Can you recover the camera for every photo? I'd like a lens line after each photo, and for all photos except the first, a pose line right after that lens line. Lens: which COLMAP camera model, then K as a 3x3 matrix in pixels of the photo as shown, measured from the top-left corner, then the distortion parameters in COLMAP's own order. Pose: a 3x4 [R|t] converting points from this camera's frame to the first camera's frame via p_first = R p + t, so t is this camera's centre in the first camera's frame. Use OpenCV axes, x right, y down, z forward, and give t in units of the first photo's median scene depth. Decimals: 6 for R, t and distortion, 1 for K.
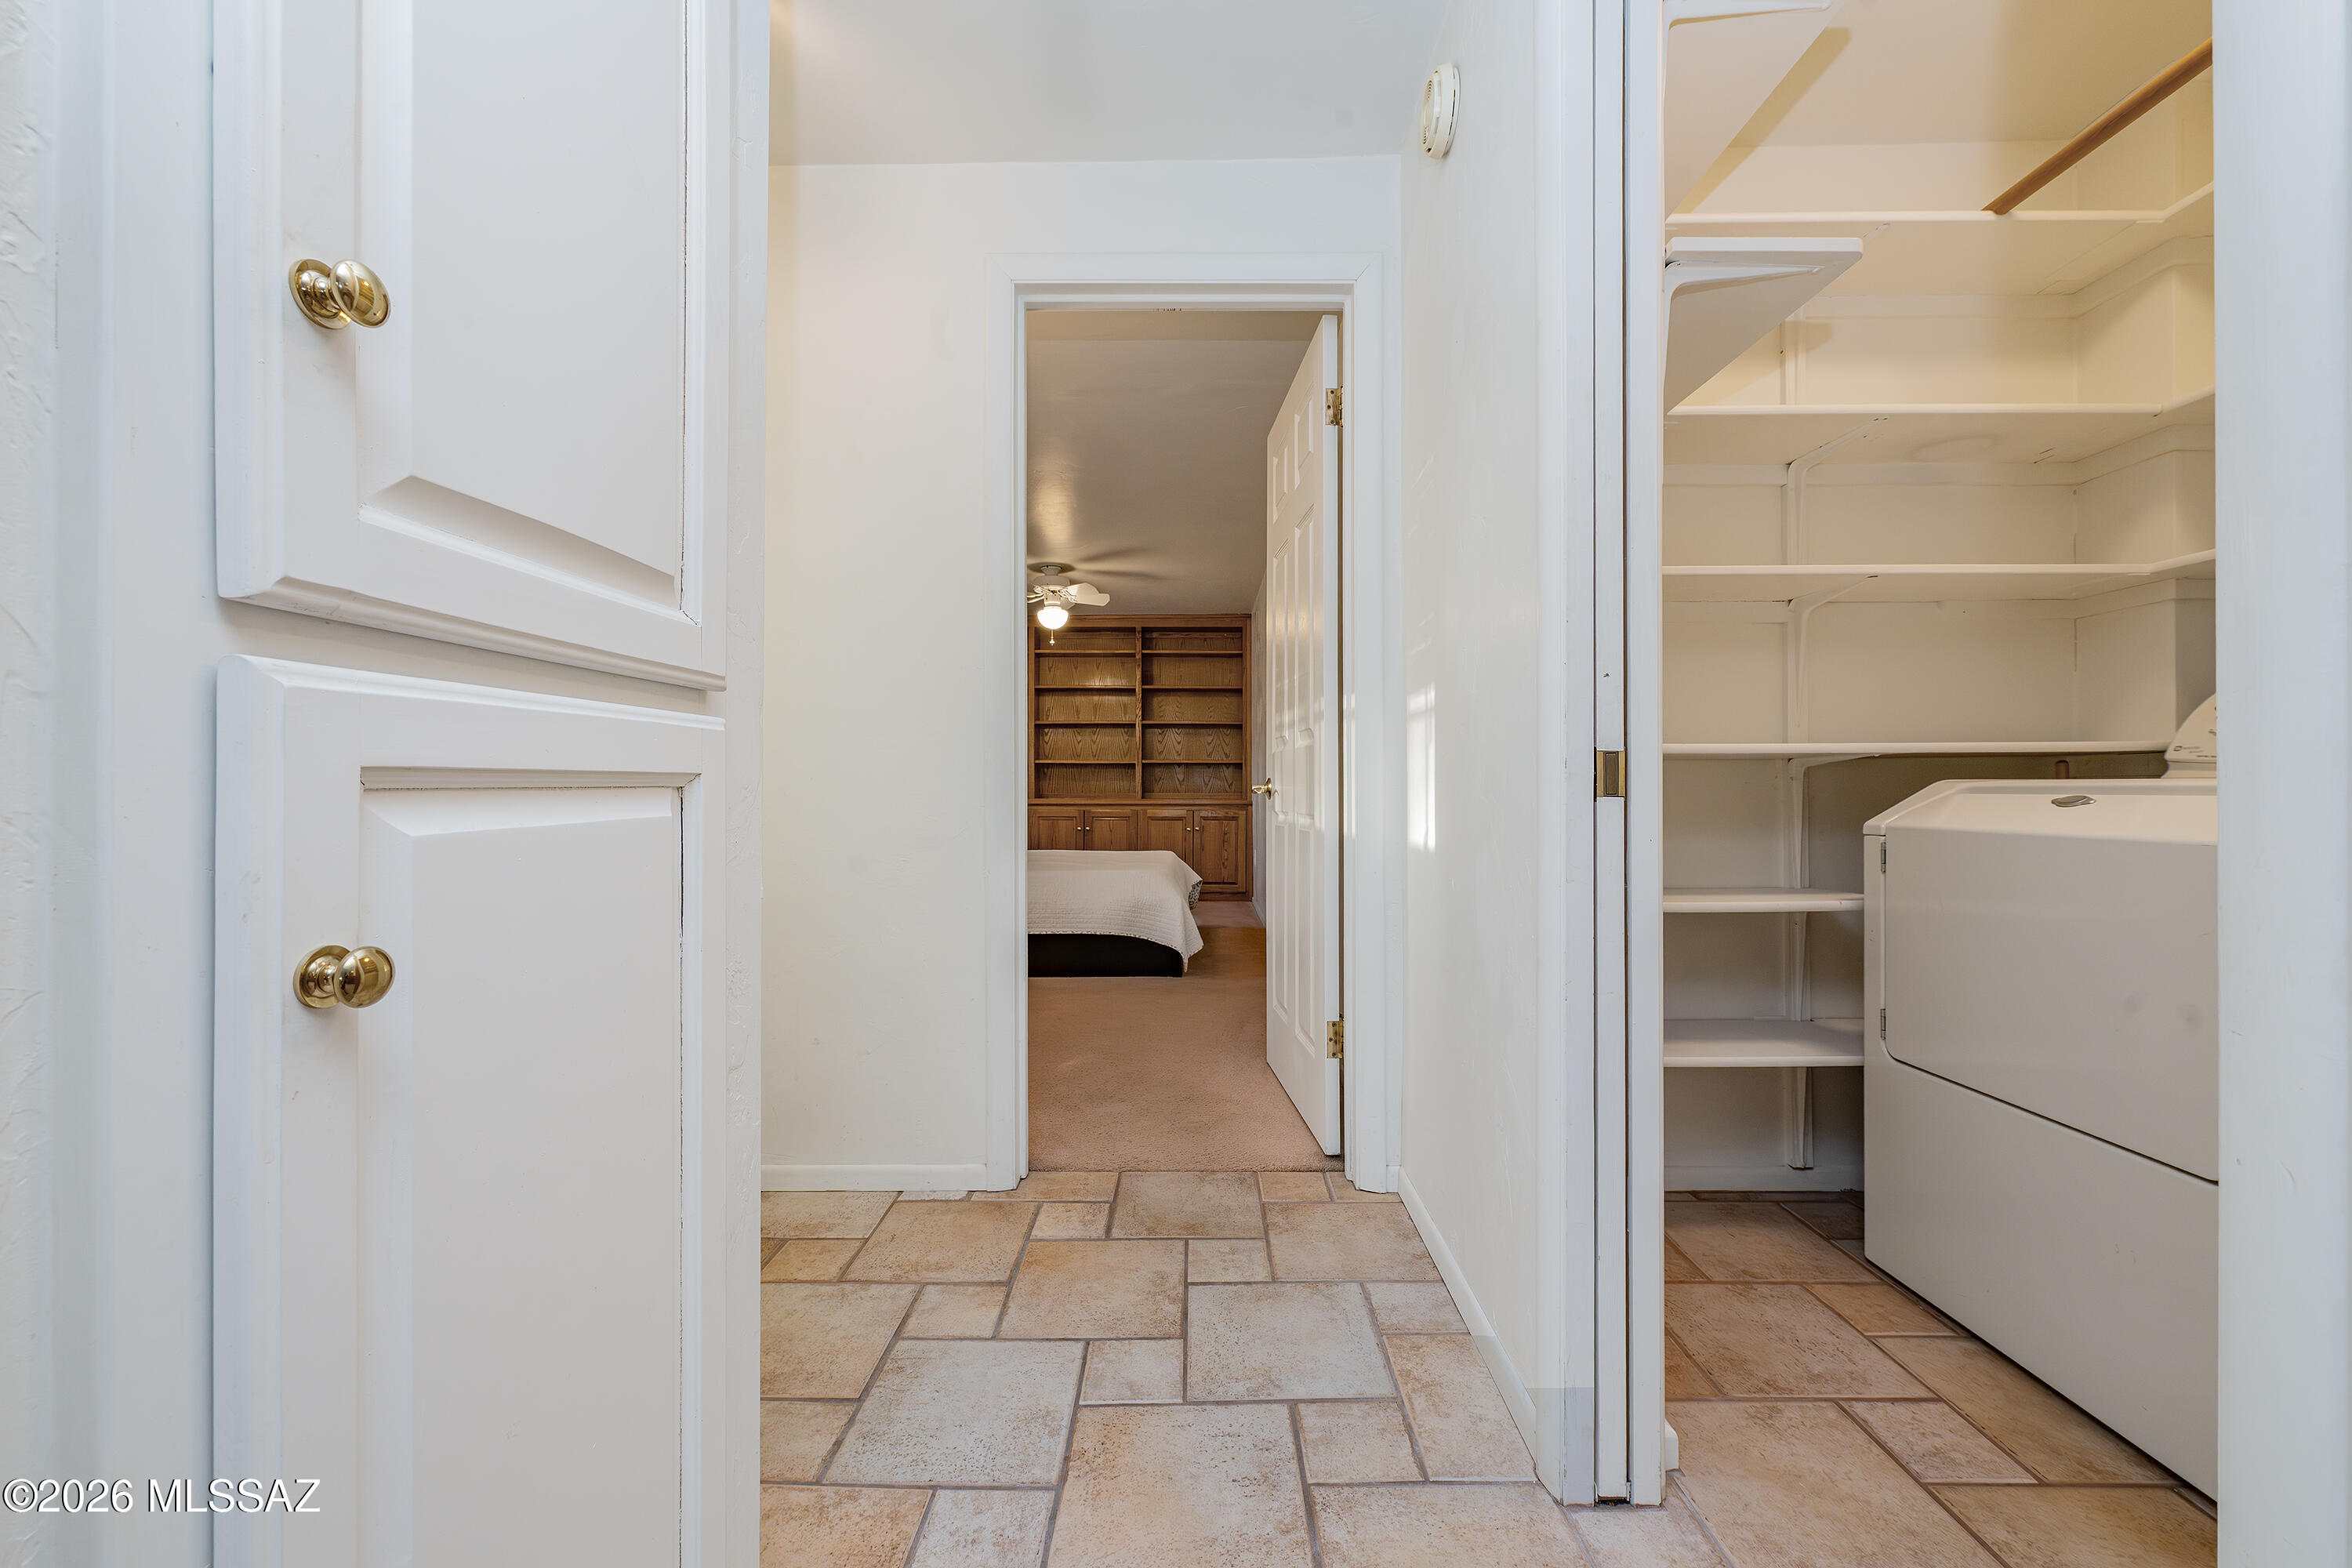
lens RADIAL K [[922.2, 0, 1183.4], [0, 922.2, 792.0], [0, 0, 1]] dist [0.005488, 0.000100]
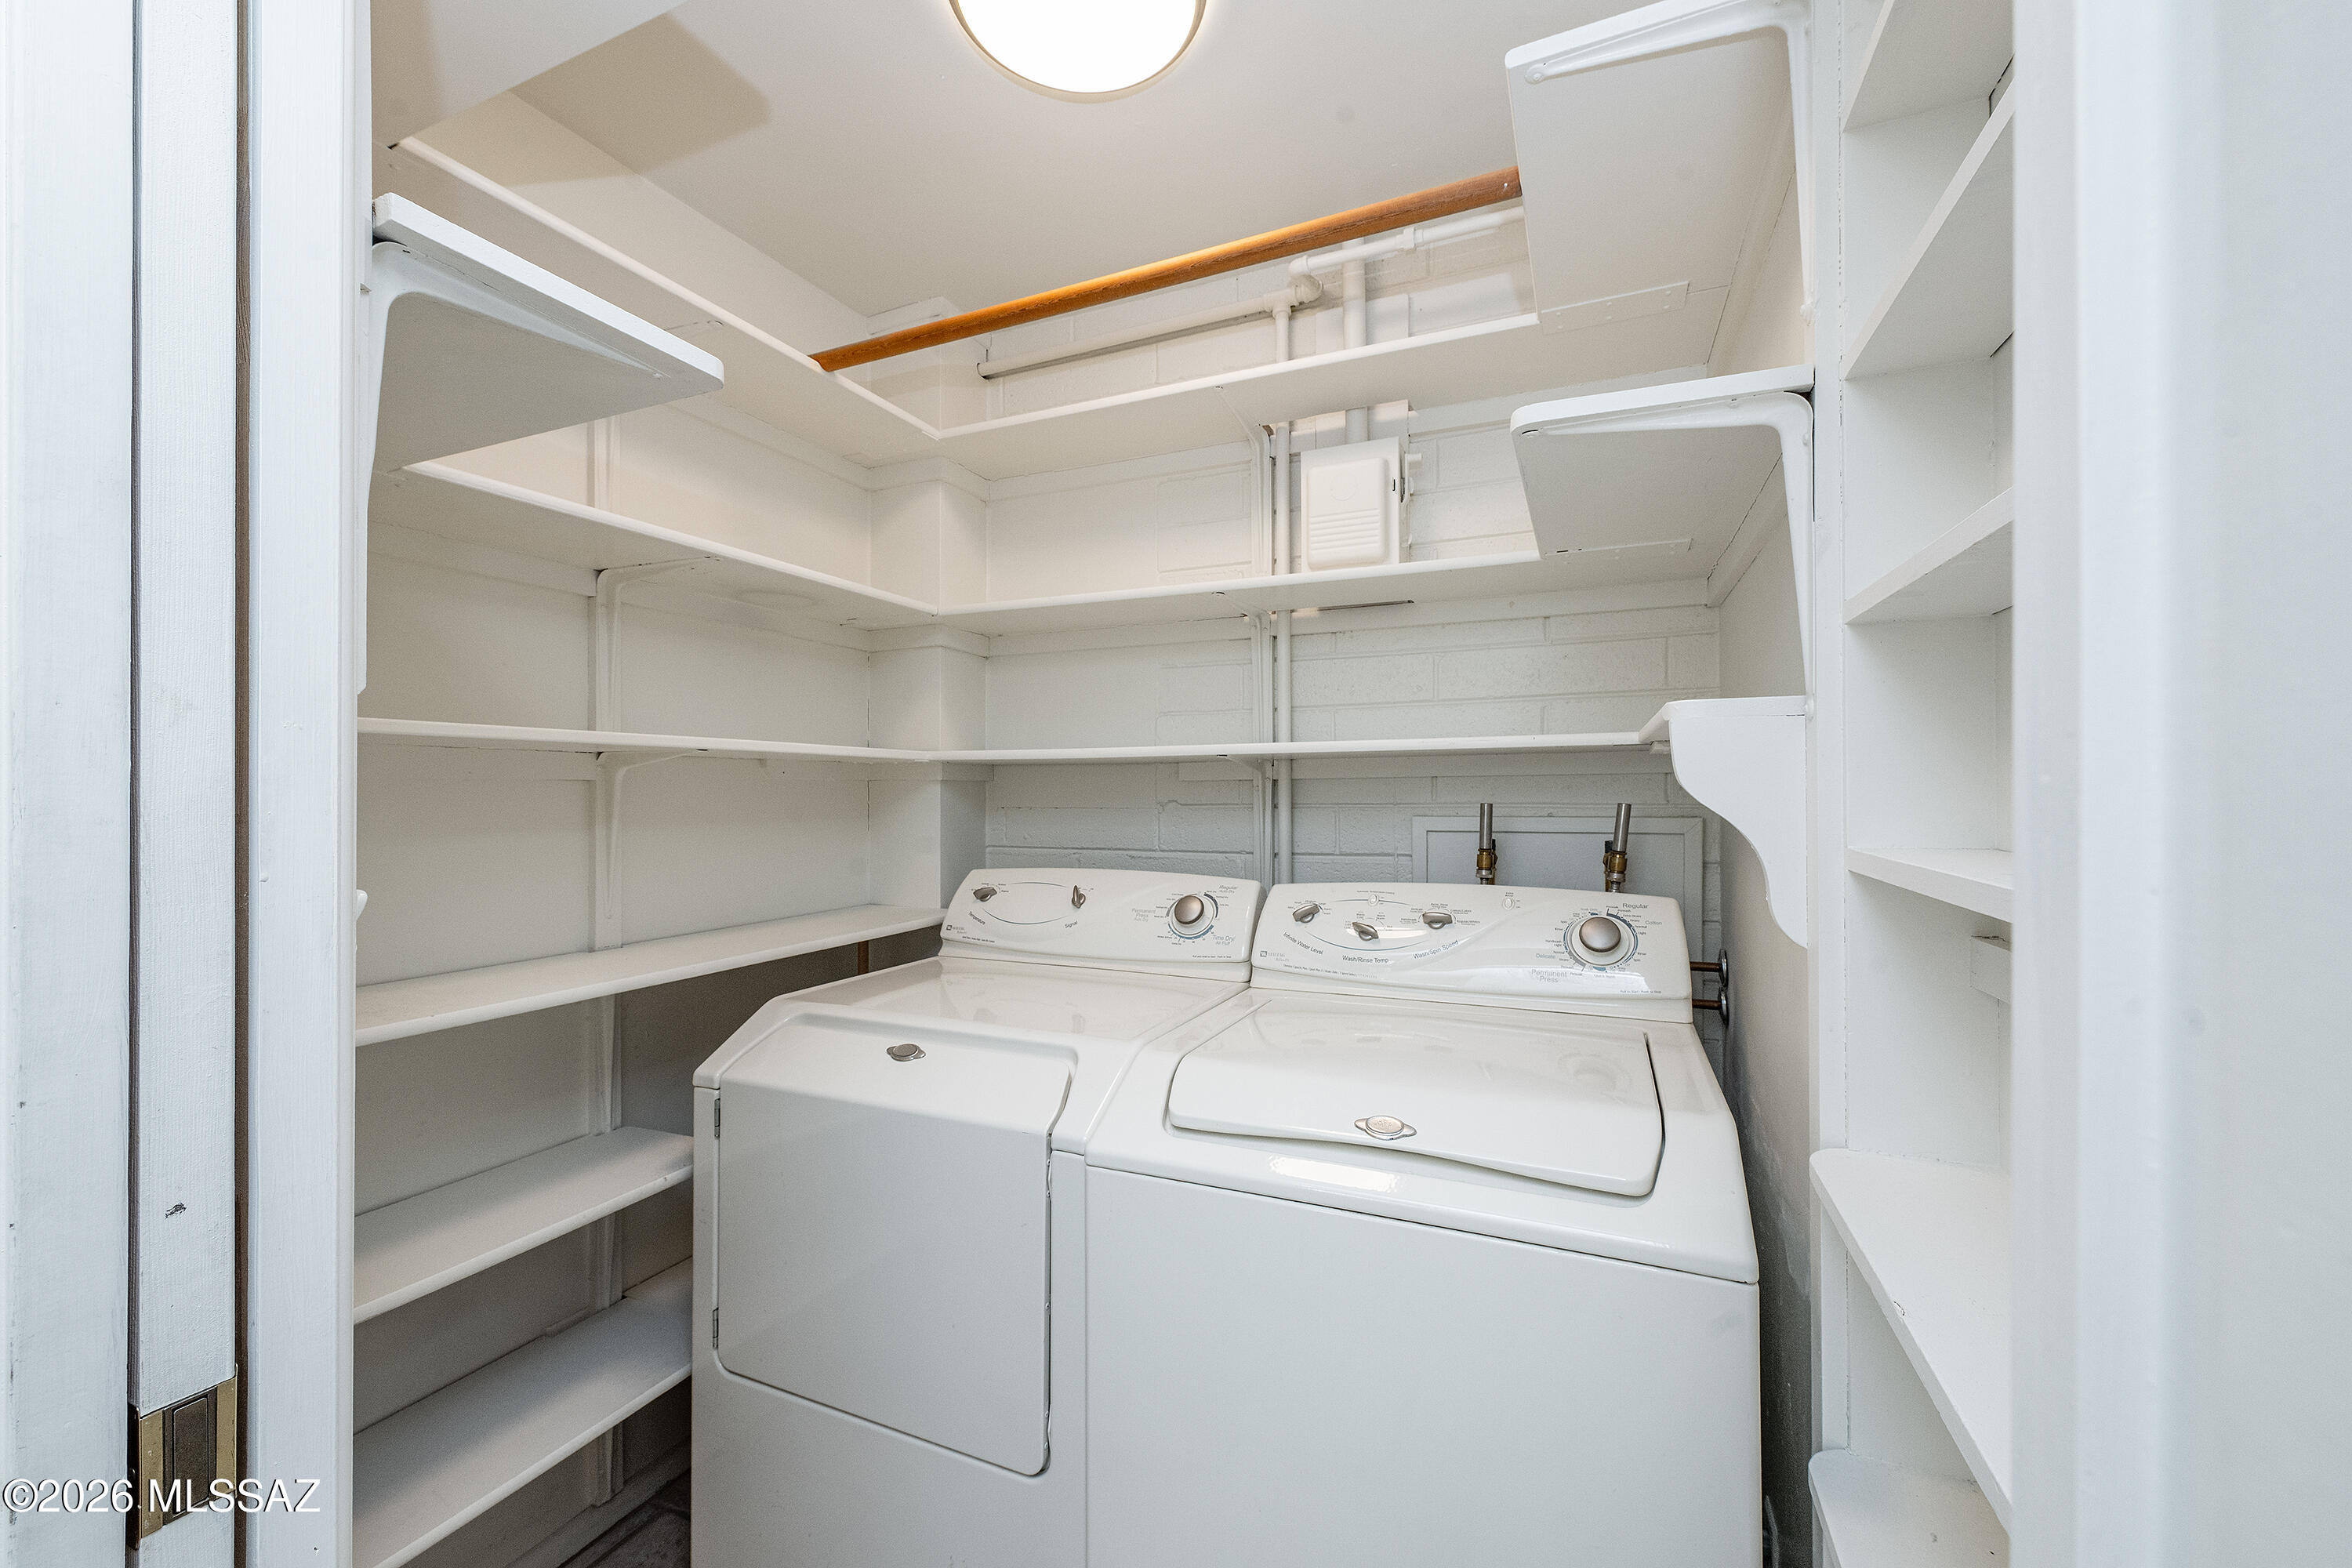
lens RADIAL K [[922.2, 0, 1196.1], [0, 922.2, 785.1], [0, 0, 1]] dist [0.005488, 0.000100]
pose [[0.388844, 0.005538, 0.921287, 0.176025], [-0.004726, 0.999981, -0.004016, -0.206632], [-0.921292, -0.002792, 0.388862, 0.300349]]
